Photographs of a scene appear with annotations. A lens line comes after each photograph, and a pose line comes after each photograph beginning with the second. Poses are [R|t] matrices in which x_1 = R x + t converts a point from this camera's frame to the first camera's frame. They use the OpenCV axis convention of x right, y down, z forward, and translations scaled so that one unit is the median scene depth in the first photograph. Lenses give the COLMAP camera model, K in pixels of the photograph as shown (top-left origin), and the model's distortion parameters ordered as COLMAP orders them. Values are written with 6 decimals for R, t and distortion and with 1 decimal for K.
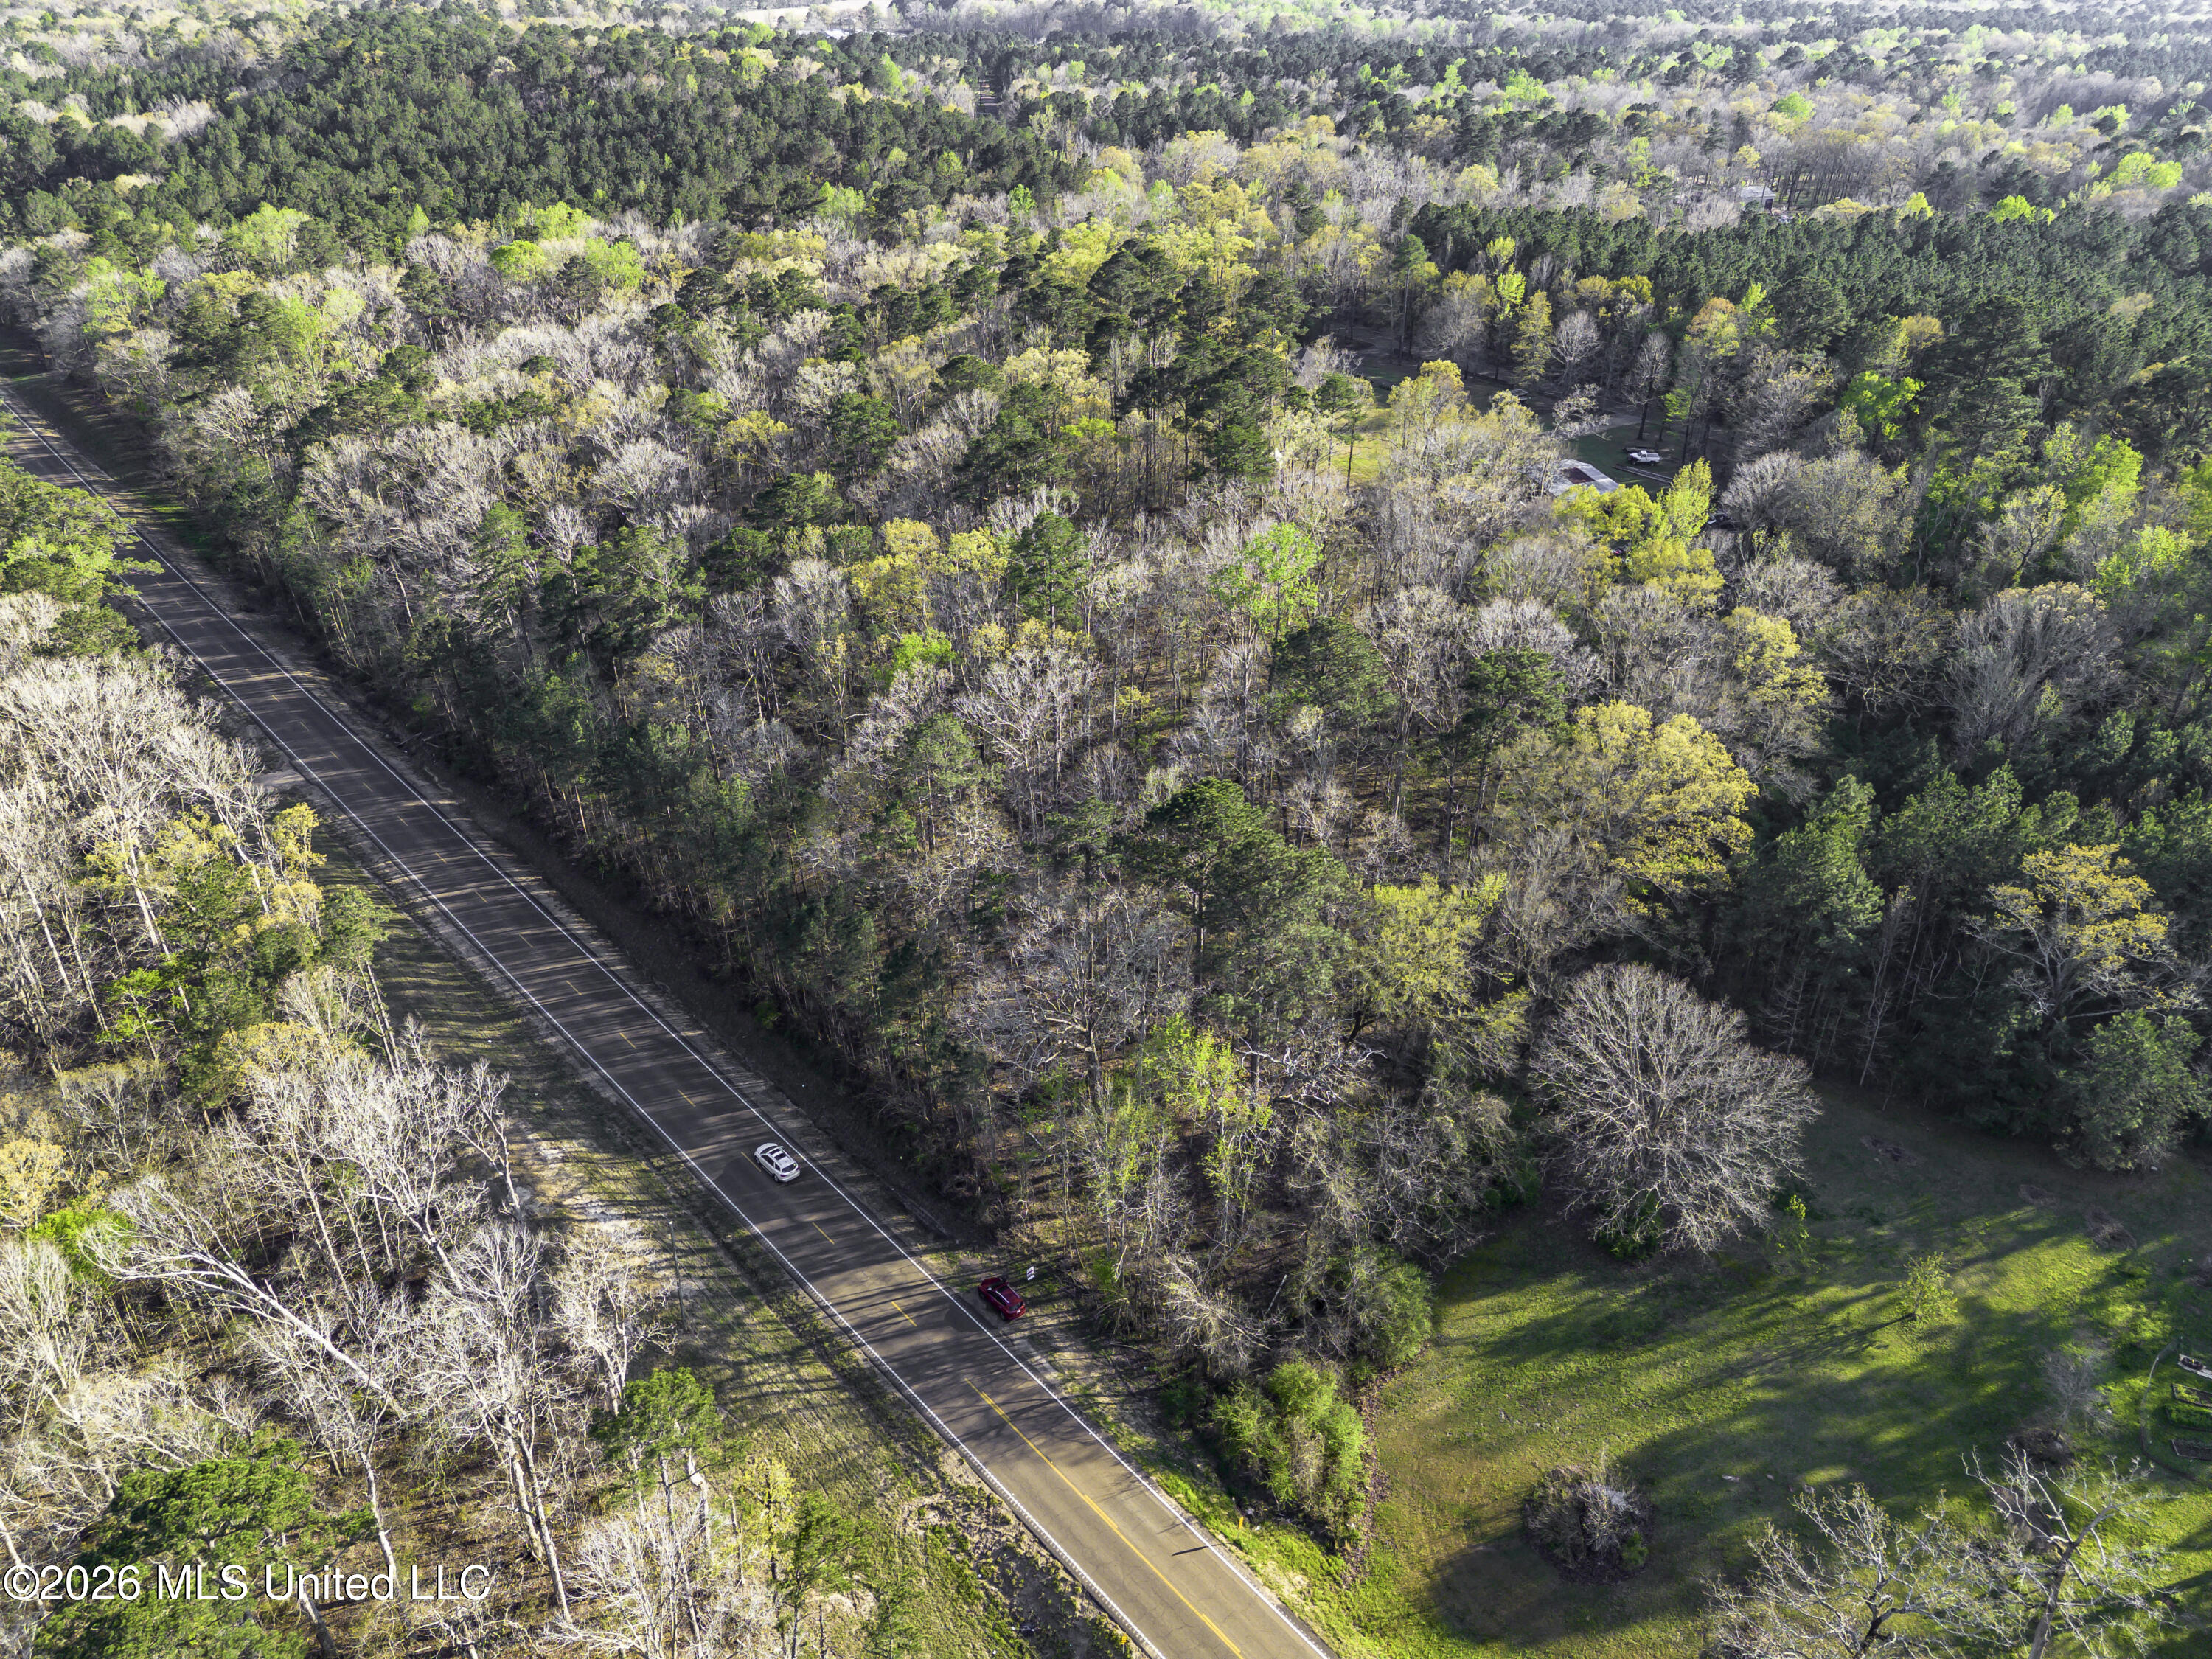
lens RADIAL K [[1553.0, 0, 1106.0], [0, 1553.0, 836.5], [0, 0, 1]] dist [0.076140, -0.064267]
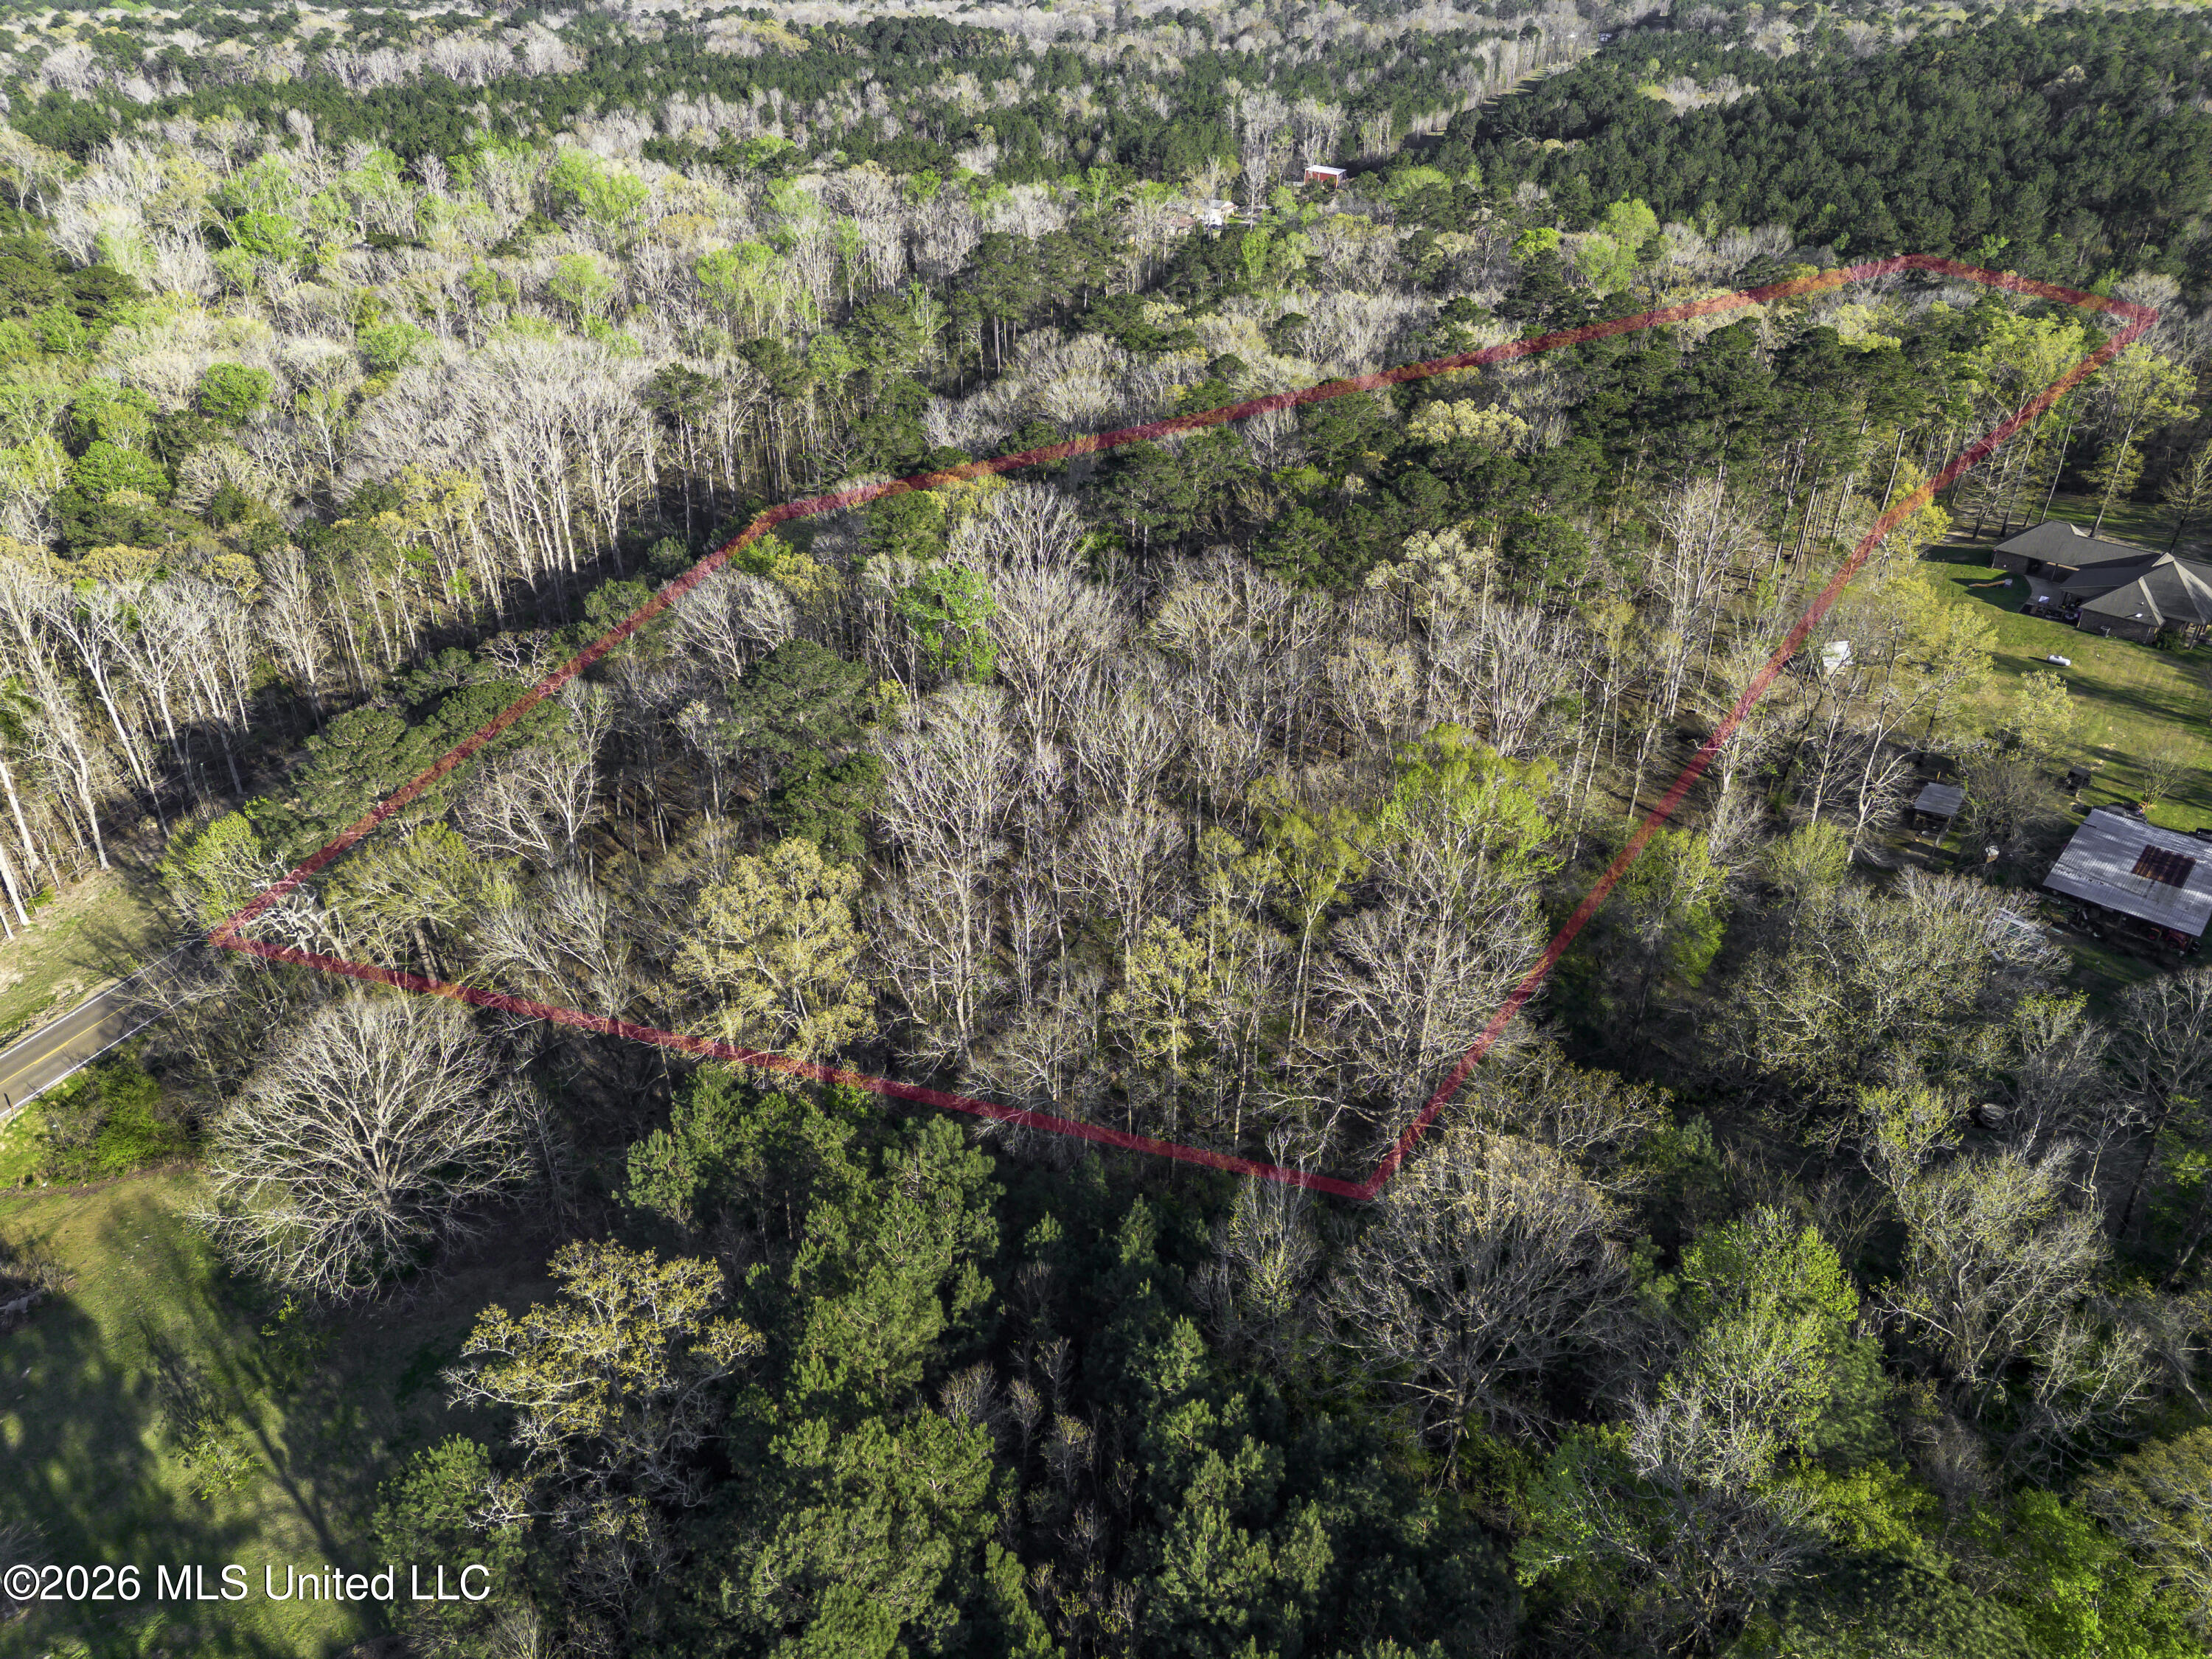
lens RADIAL K [[1553.0, 0, 1106.0], [0, 1553.0, 836.5], [0, 0, 1]] dist [0.076140, -0.064267]
pose [[0.437097, 0.459857, -0.772967, 0.808476], [-0.459993, 0.852807, 0.247239, -0.288403], [0.772886, 0.247491, 0.584290, 0.506672]]
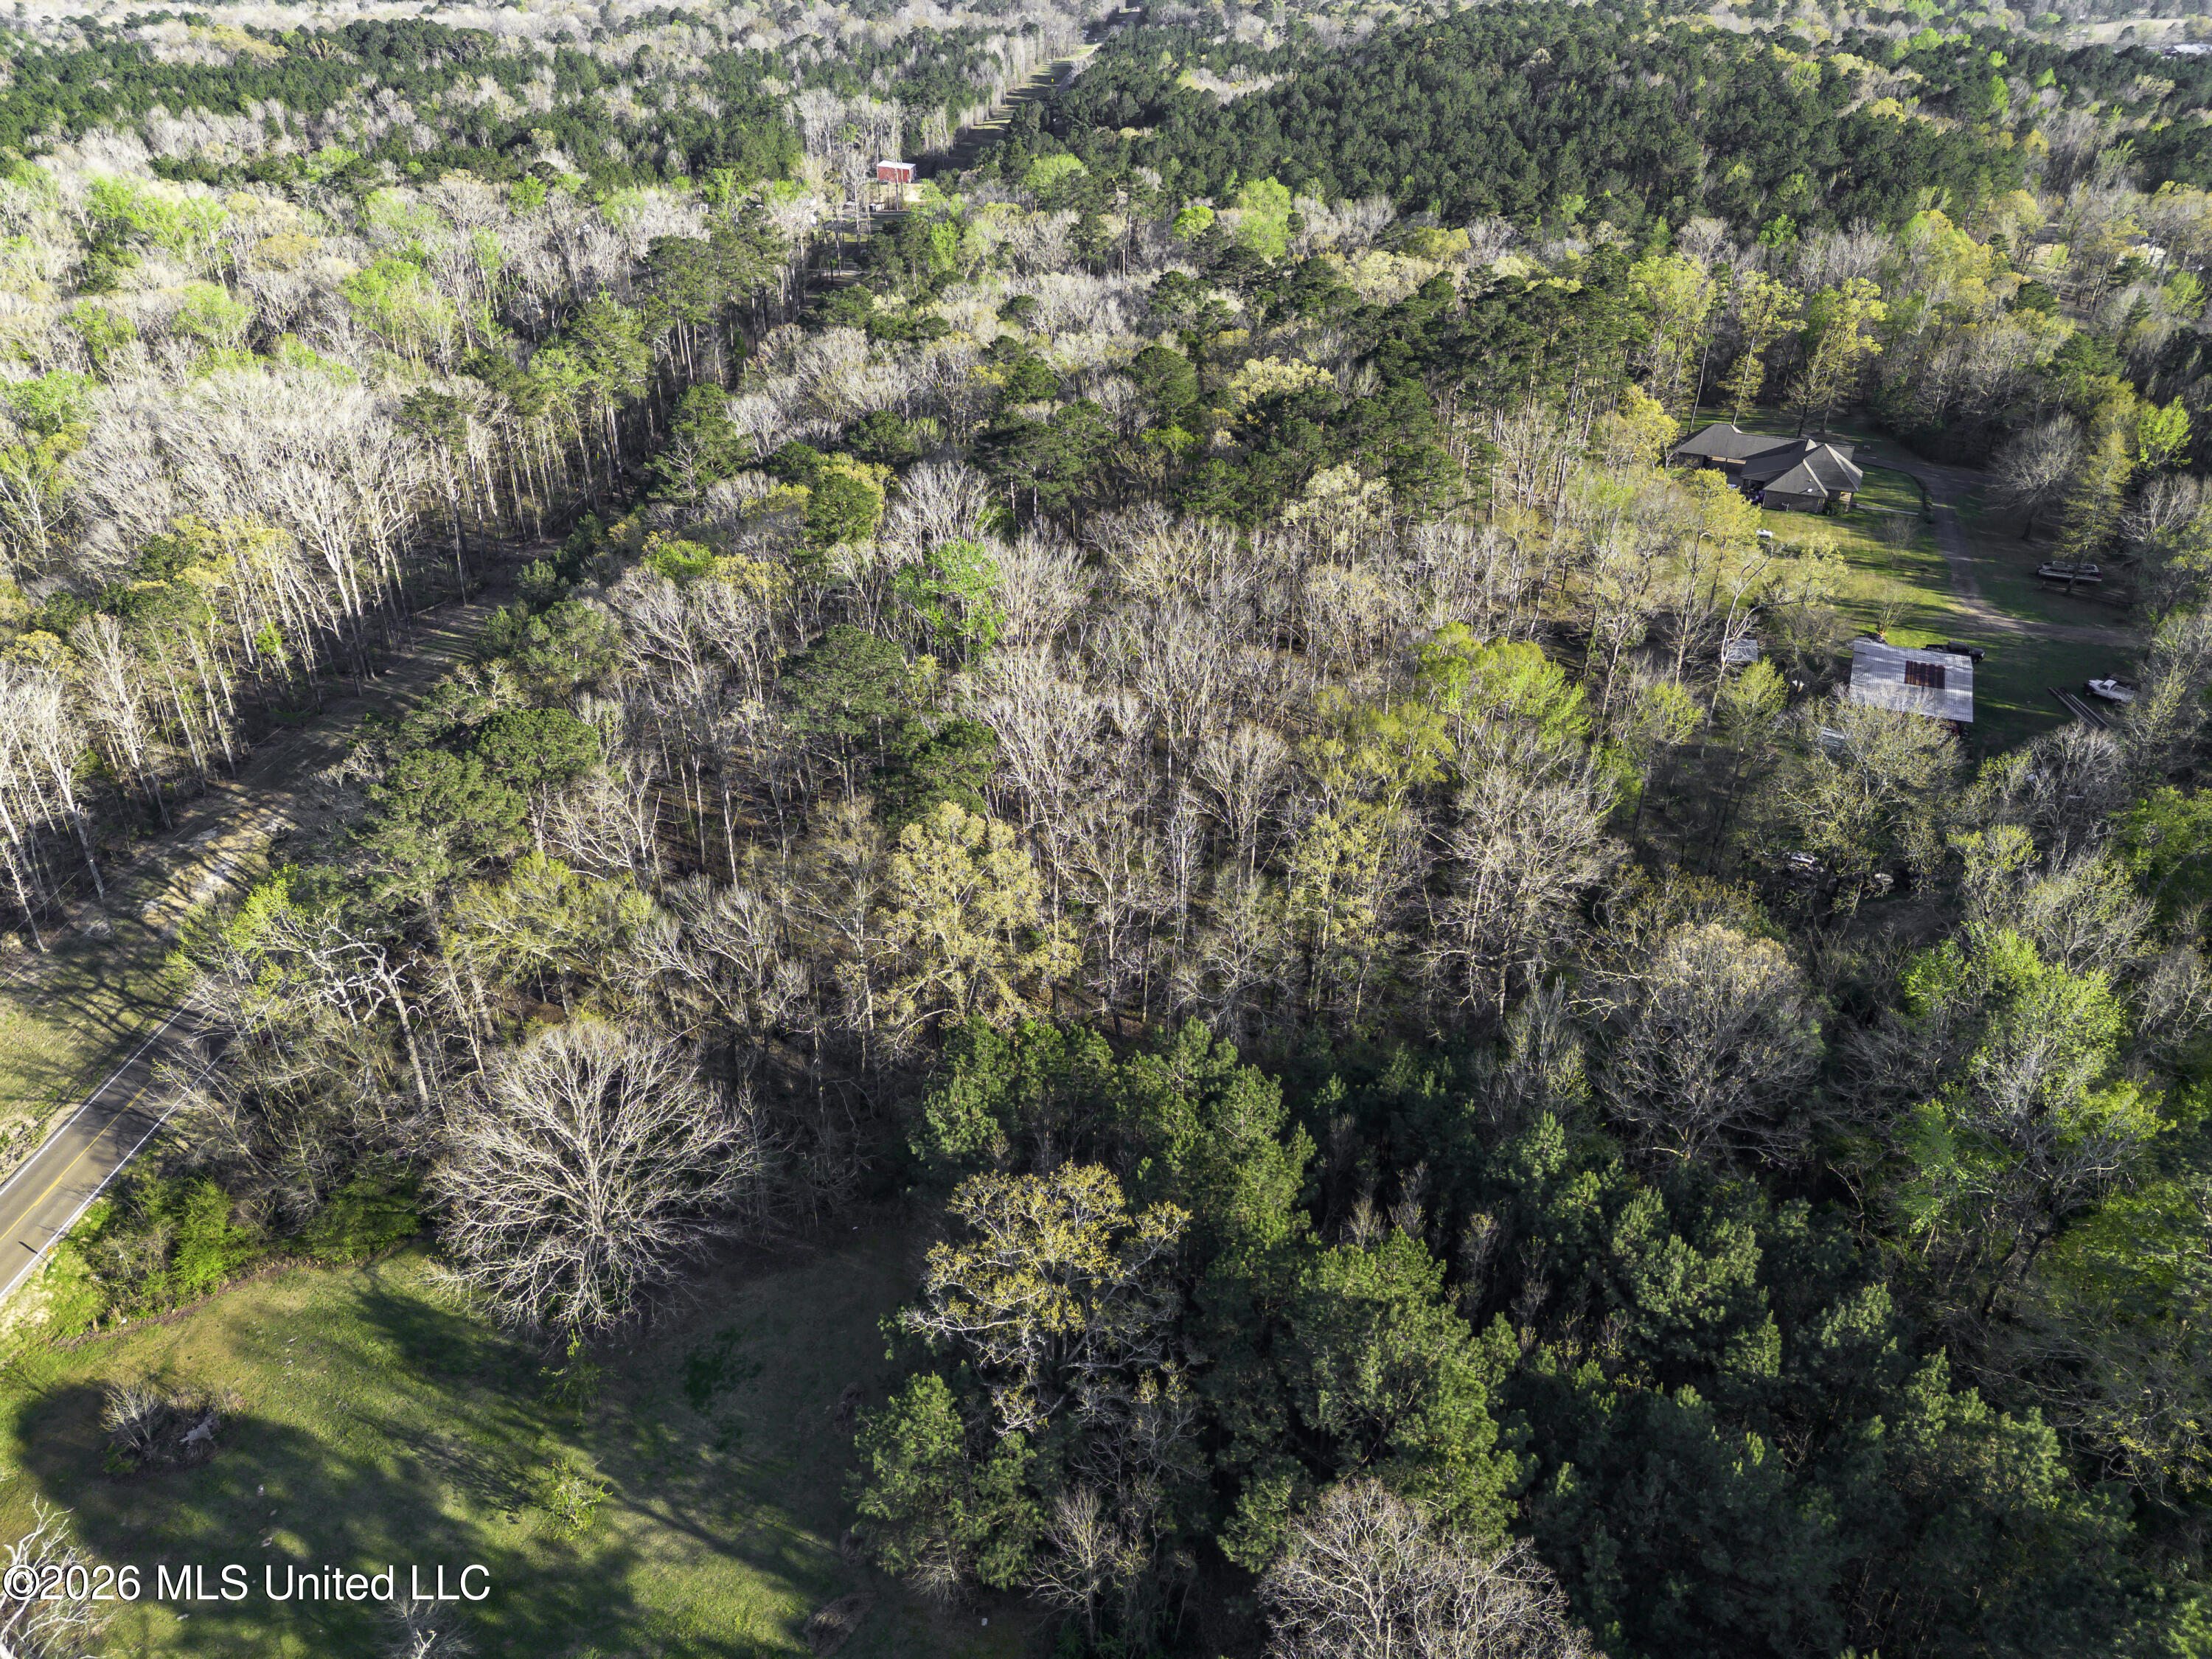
lens RADIAL K [[1553.0, 0, 1106.0], [0, 1553.0, 836.5], [0, 0, 1]] dist [0.076140, -0.064267]
pose [[0.697531, 0.367626, -0.615062, 0.719344], [-0.368209, 0.920258, 0.132464, -0.168132], [0.614713, 0.134074, 0.777272, 0.303834]]
